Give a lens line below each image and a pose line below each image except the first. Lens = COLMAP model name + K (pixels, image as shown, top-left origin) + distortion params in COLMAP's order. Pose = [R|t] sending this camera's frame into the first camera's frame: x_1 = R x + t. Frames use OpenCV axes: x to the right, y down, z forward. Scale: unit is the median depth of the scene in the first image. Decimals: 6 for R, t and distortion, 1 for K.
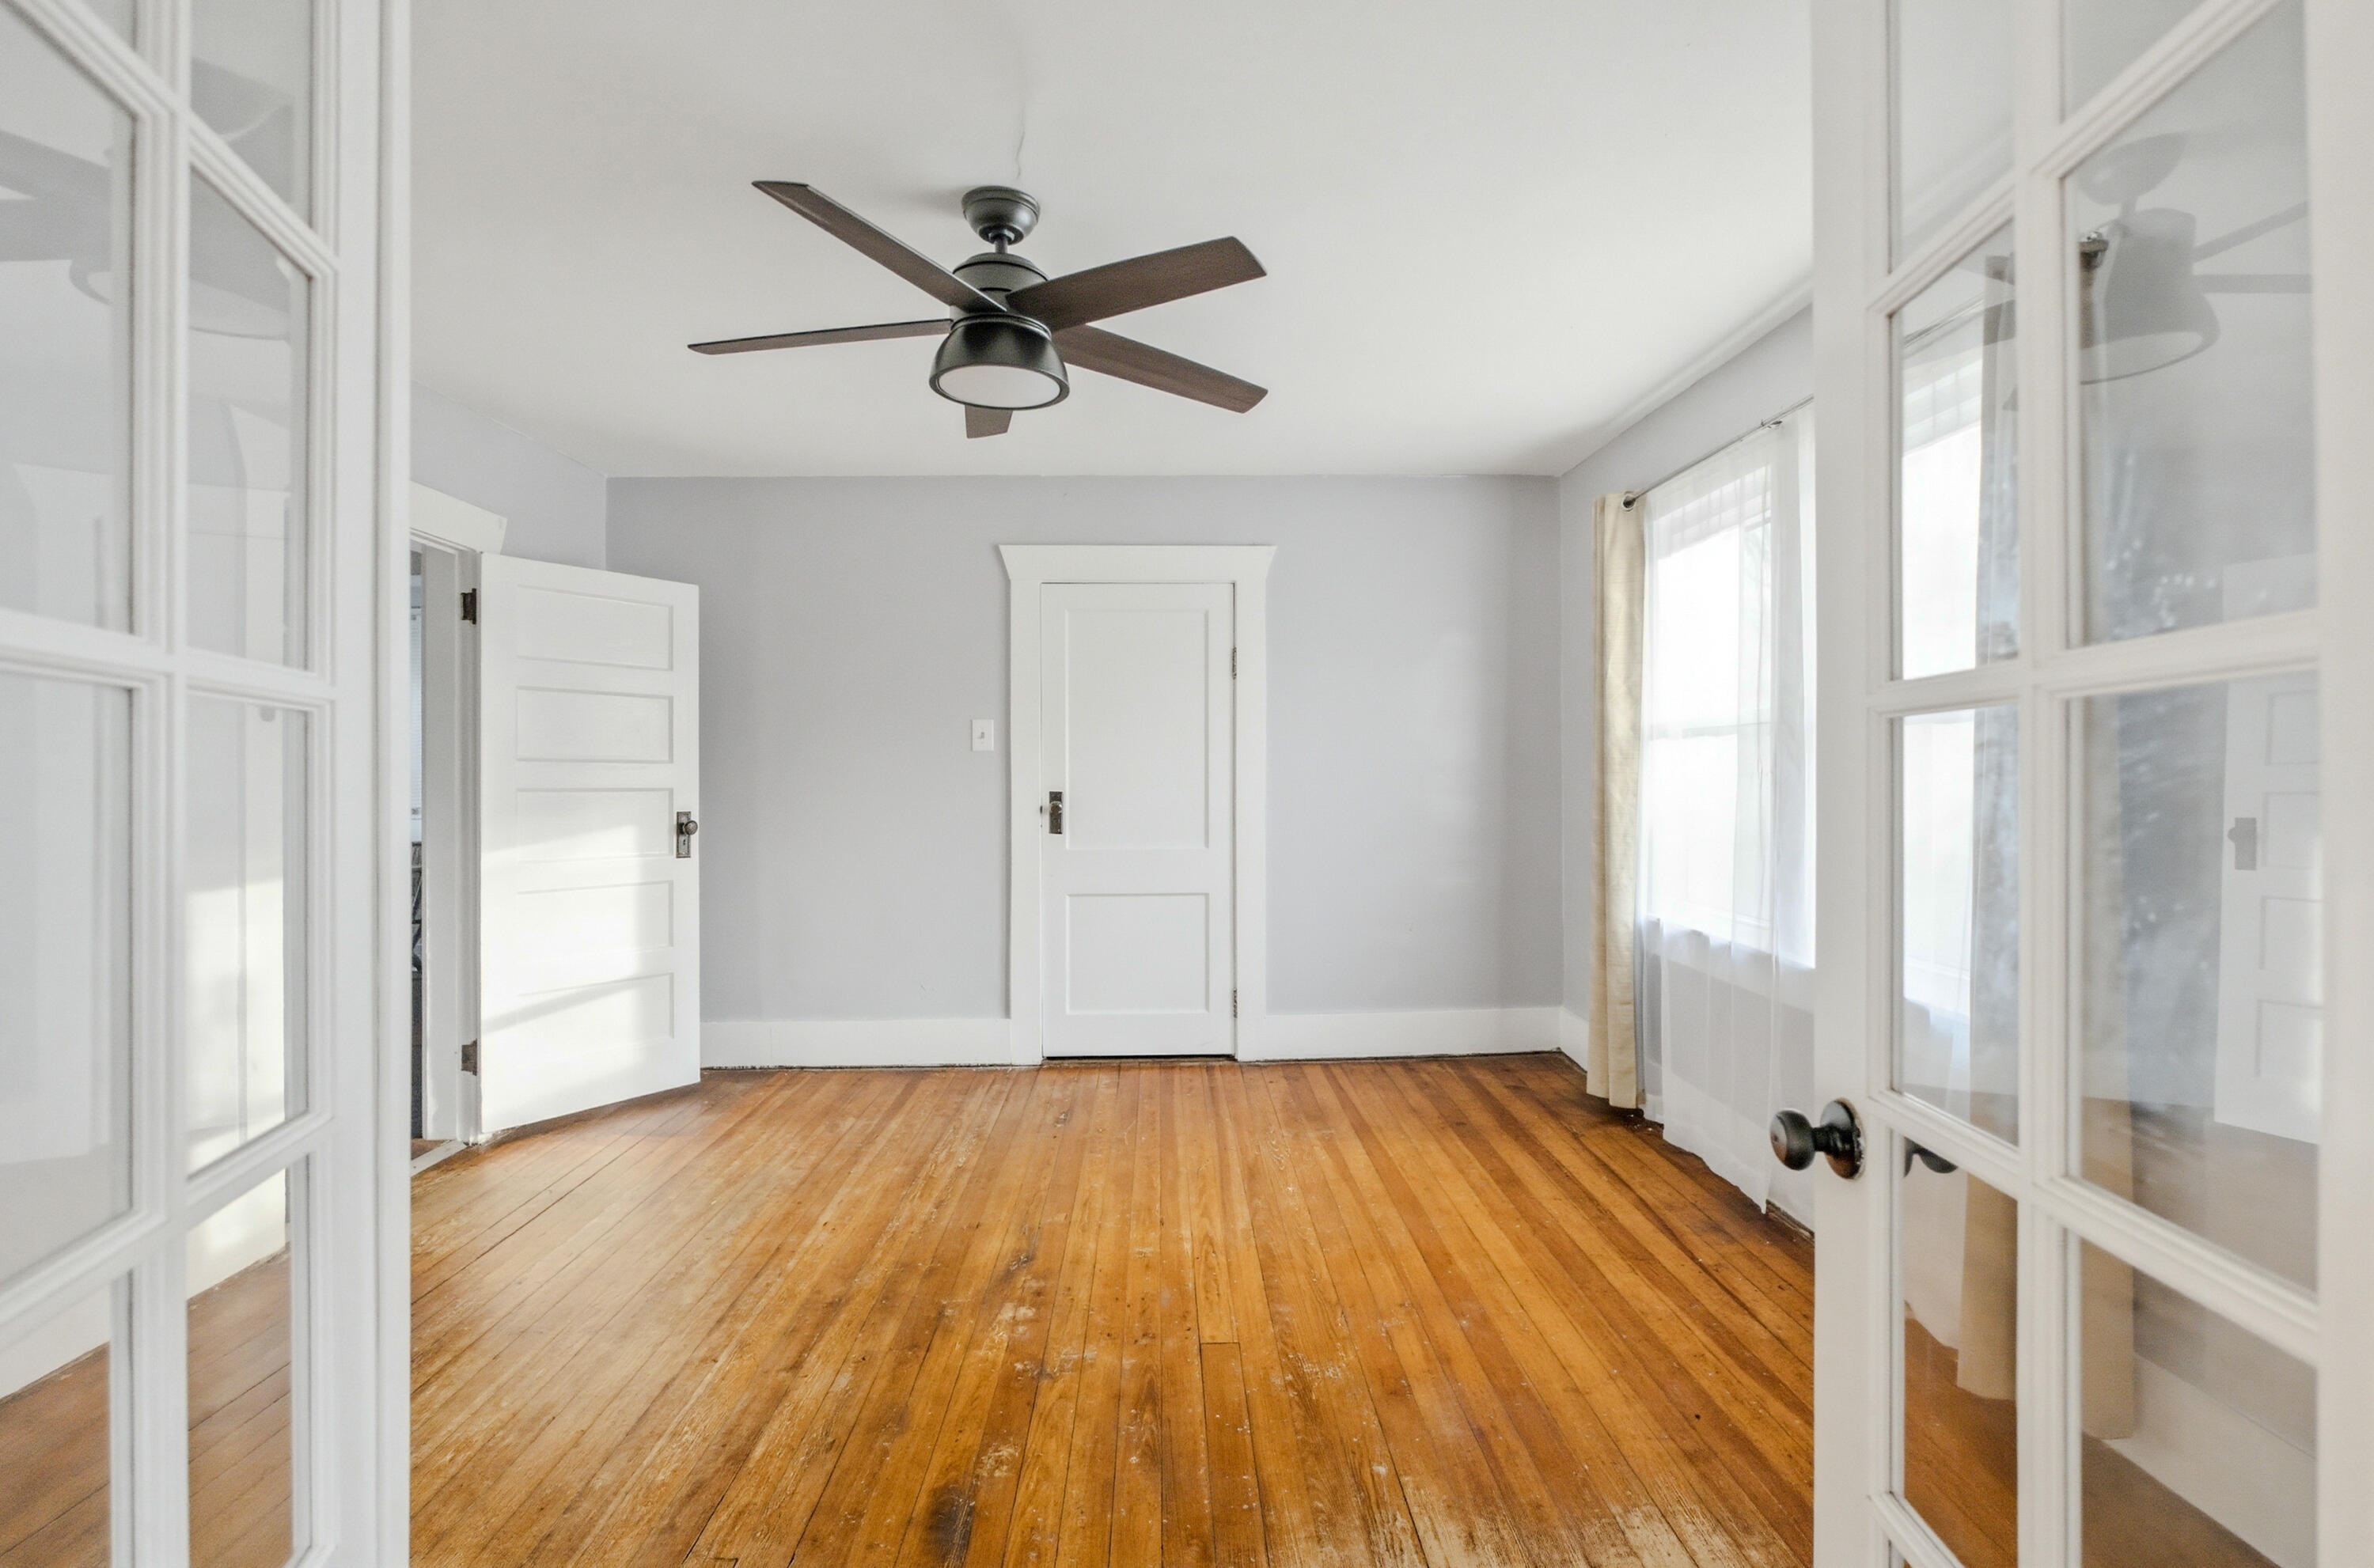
lens RADIAL K [[1071.5, 0, 1197.2], [0, 1071.5, 781.9], [0, 0, 1]] dist [-0.022288, -0.000097]
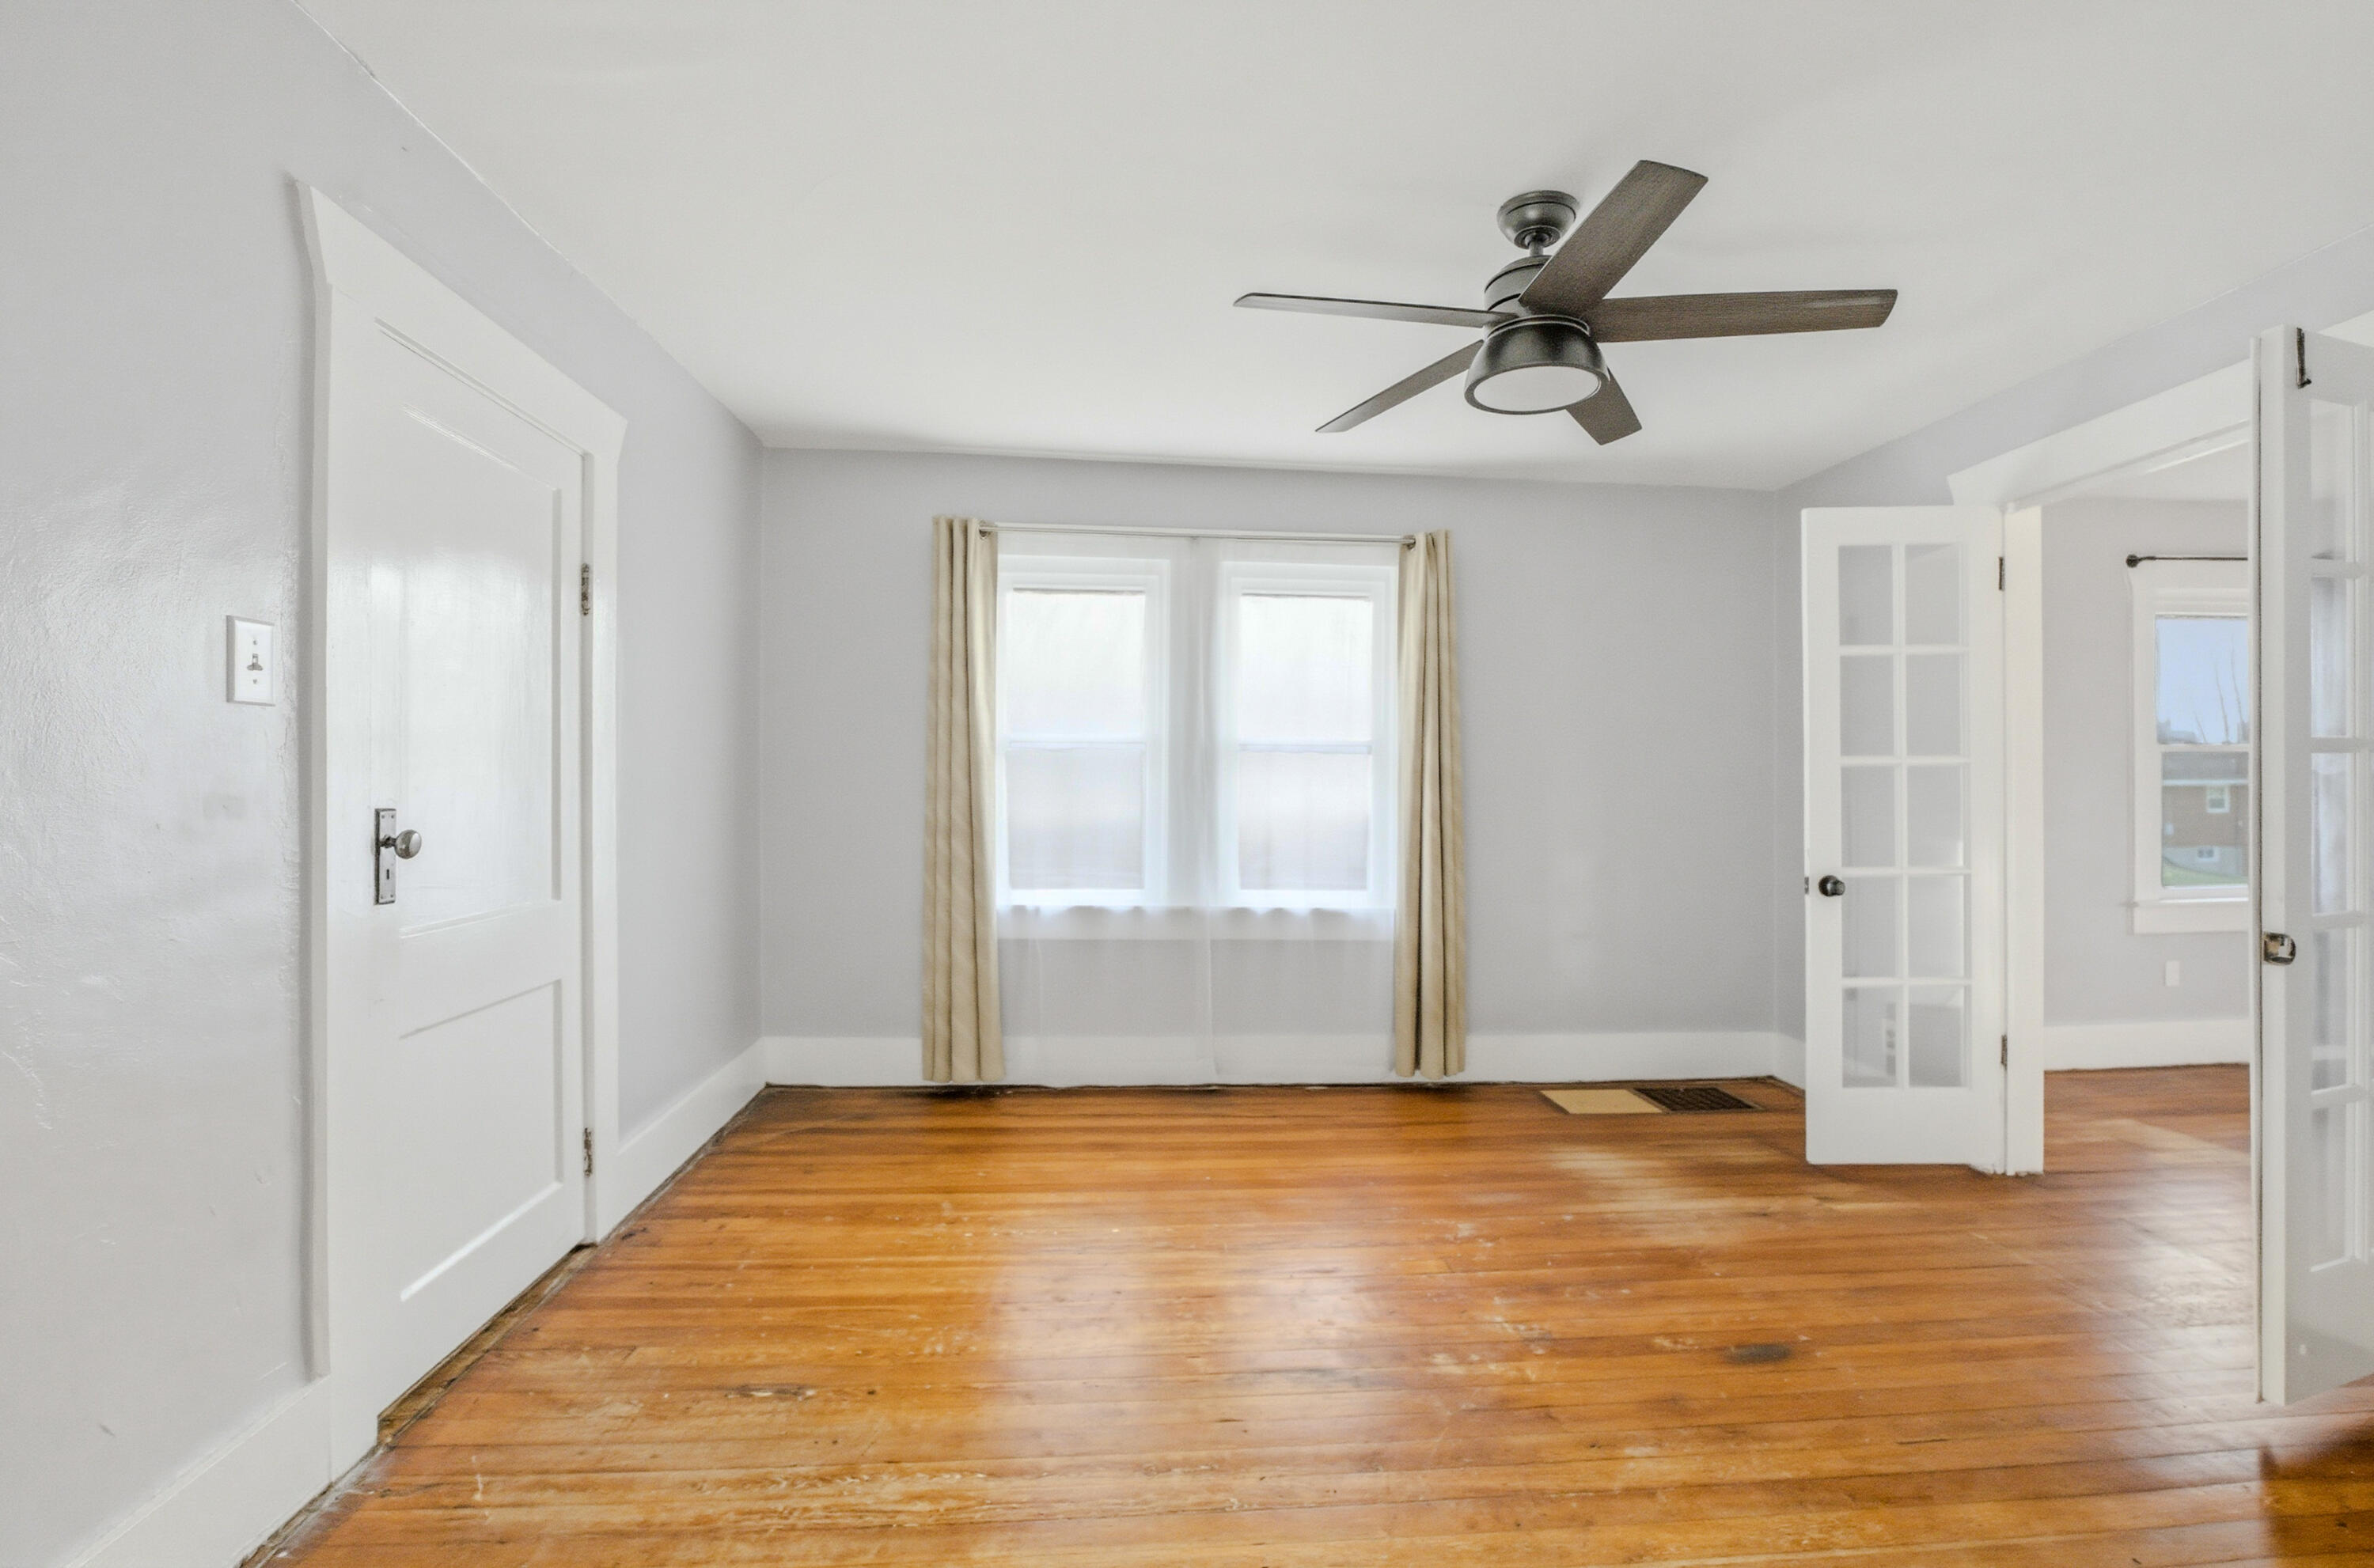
lens RADIAL K [[1071.5, 0, 1197.2], [0, 1071.5, 781.9], [0, 0, 1]] dist [-0.022288, -0.000097]
pose [[-0.057846, 0.004162, 0.998317, -0.924864], [-0.001231, 0.999990, -0.004240, -0.001446], [-0.998325, -0.001474, -0.057841, 1.088932]]
